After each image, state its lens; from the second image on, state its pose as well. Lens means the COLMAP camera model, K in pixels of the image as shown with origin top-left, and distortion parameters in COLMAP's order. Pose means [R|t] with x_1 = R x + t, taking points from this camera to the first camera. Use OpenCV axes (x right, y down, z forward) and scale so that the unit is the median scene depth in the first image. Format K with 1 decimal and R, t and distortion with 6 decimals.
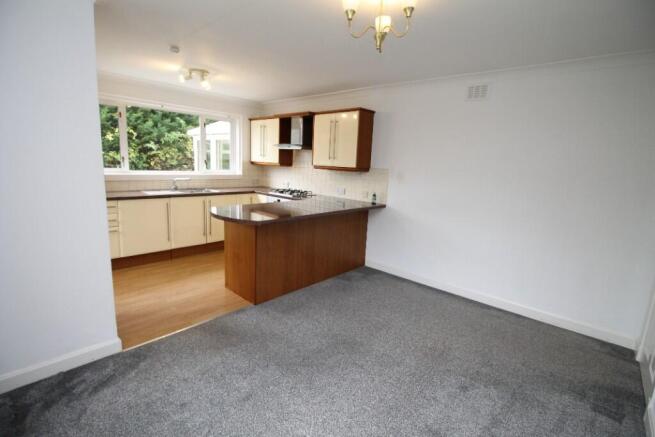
lens RADIAL K [[306.1, 0, 326.2], [0, 306.1, 212.1], [0, 0, 1]] dist [0.000883, -0.014128]
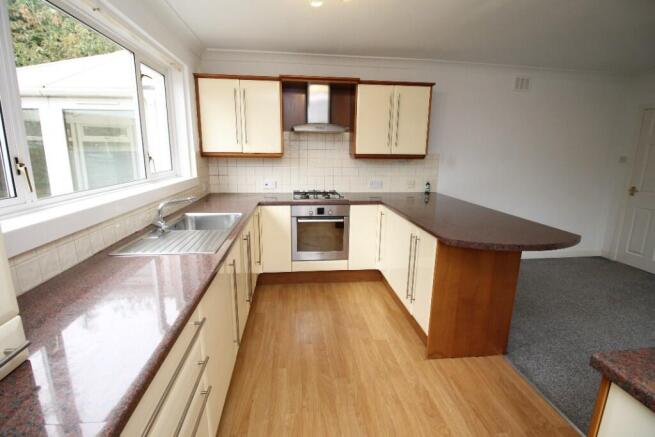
lens RADIAL K [[306.1, 0, 326.2], [0, 306.1, 212.1], [0, 0, 1]] dist [0.000883, -0.014128]
pose [[0.651558, -0.188244, 0.734872, -0.652296], [0.143172, 0.981828, 0.124564, -0.116456], [-0.744966, 0.024052, 0.666669, 0.559335]]
